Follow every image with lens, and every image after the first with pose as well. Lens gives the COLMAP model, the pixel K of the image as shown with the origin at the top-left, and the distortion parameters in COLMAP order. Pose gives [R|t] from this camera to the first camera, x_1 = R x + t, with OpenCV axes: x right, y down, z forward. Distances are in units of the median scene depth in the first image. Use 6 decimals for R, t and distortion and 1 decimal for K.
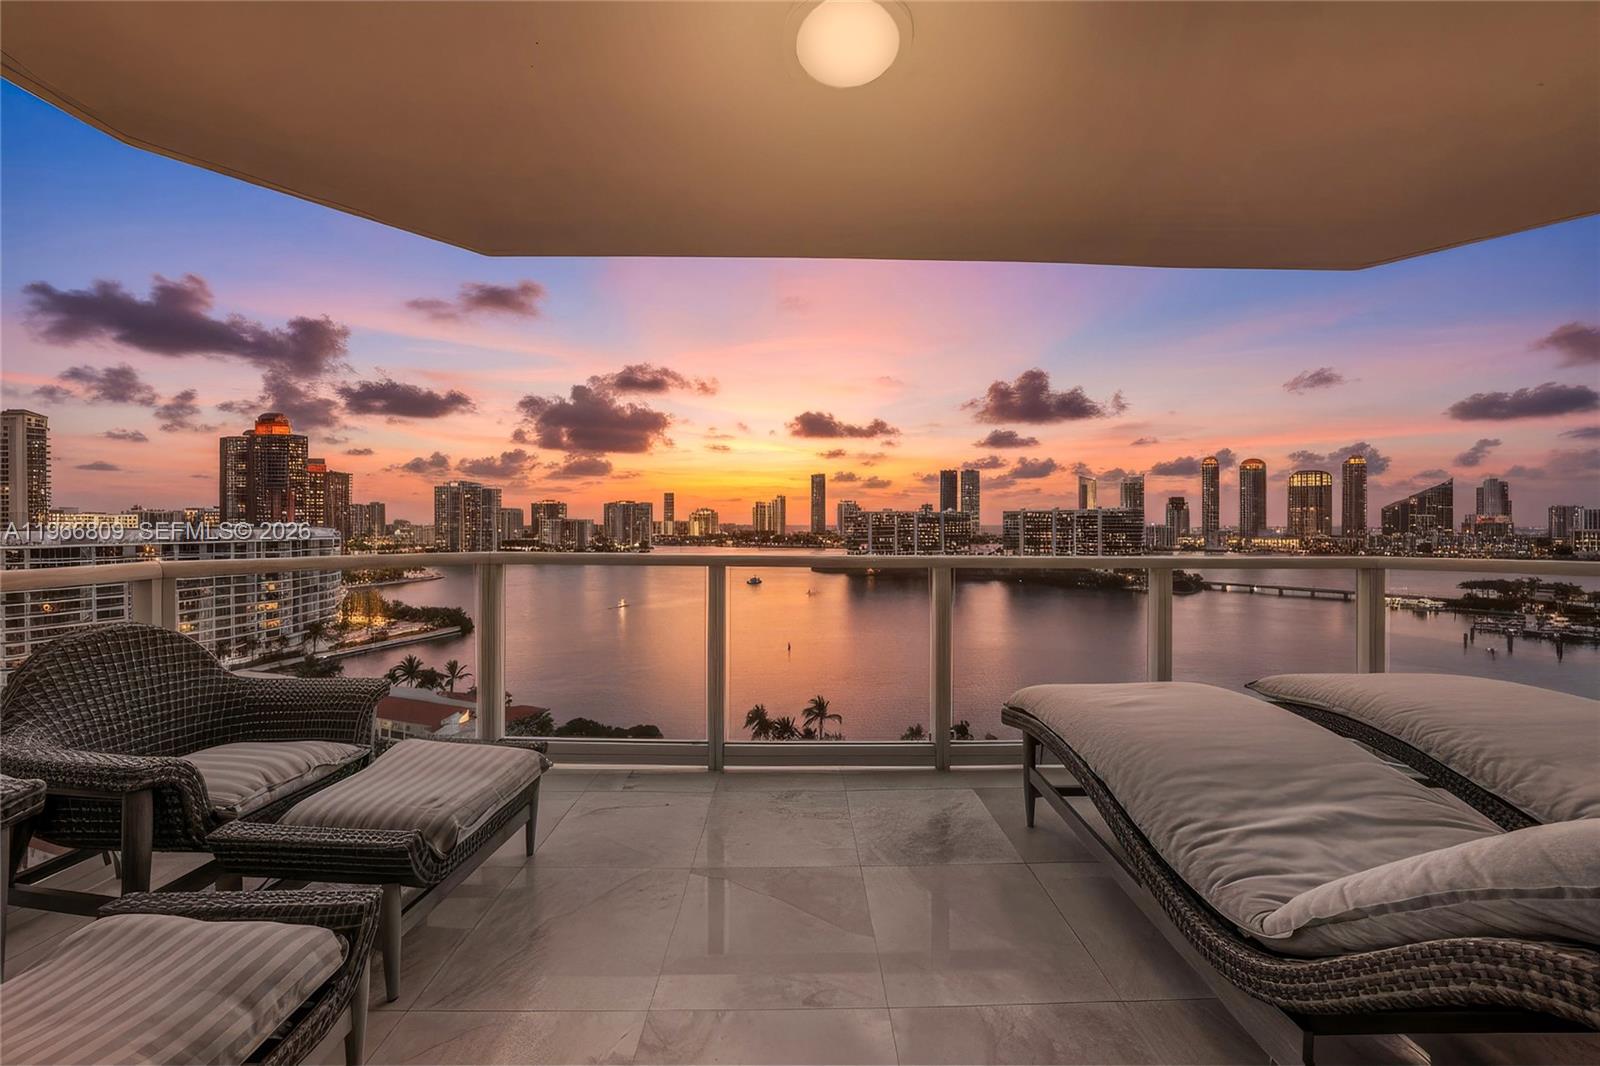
lens RADIAL K [[566.6, 0, 805.4], [0, 566.6, 522.0], [0, 0, 1]] dist [-0.017223, 0.000894]
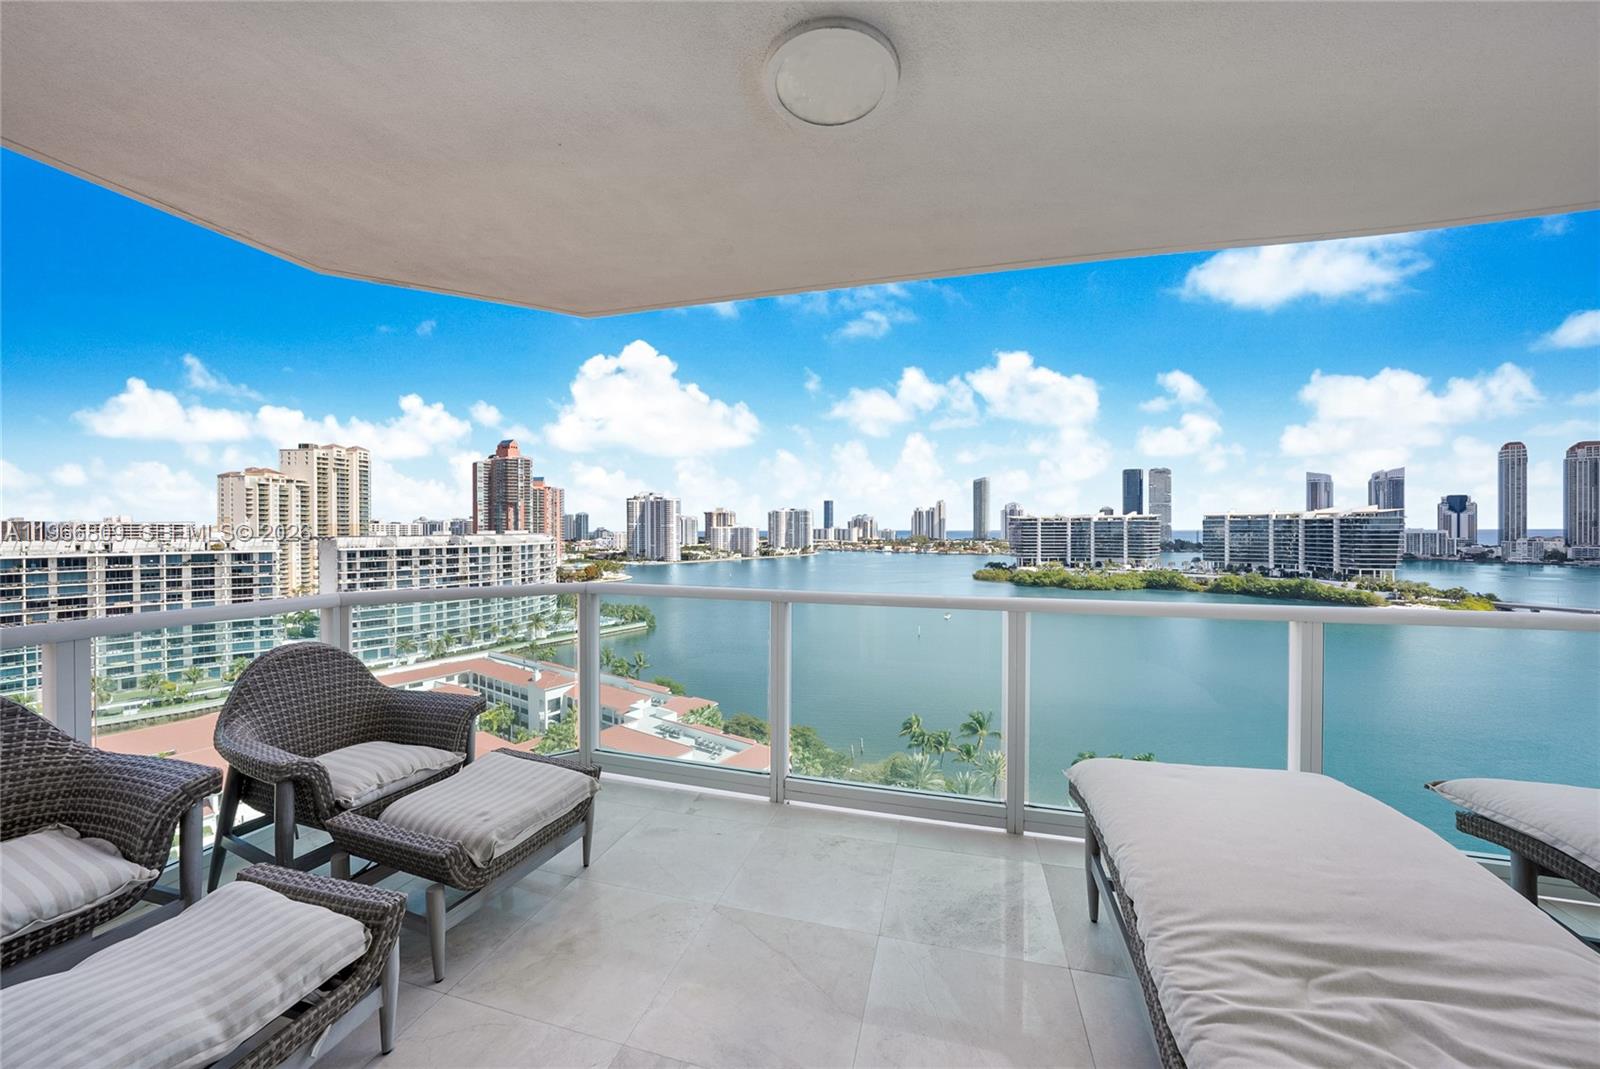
lens RADIAL K [[566.6, 0, 799.4], [0, 566.6, 529.9], [0, 0, 1]] dist [-0.017223, 0.000894]
pose [[0.959215, -0.003005, -0.282660, 0.241116], [0.003696, 0.999991, 0.001910, -0.077444], [0.282652, -0.002877, 0.959218, 0.050524]]
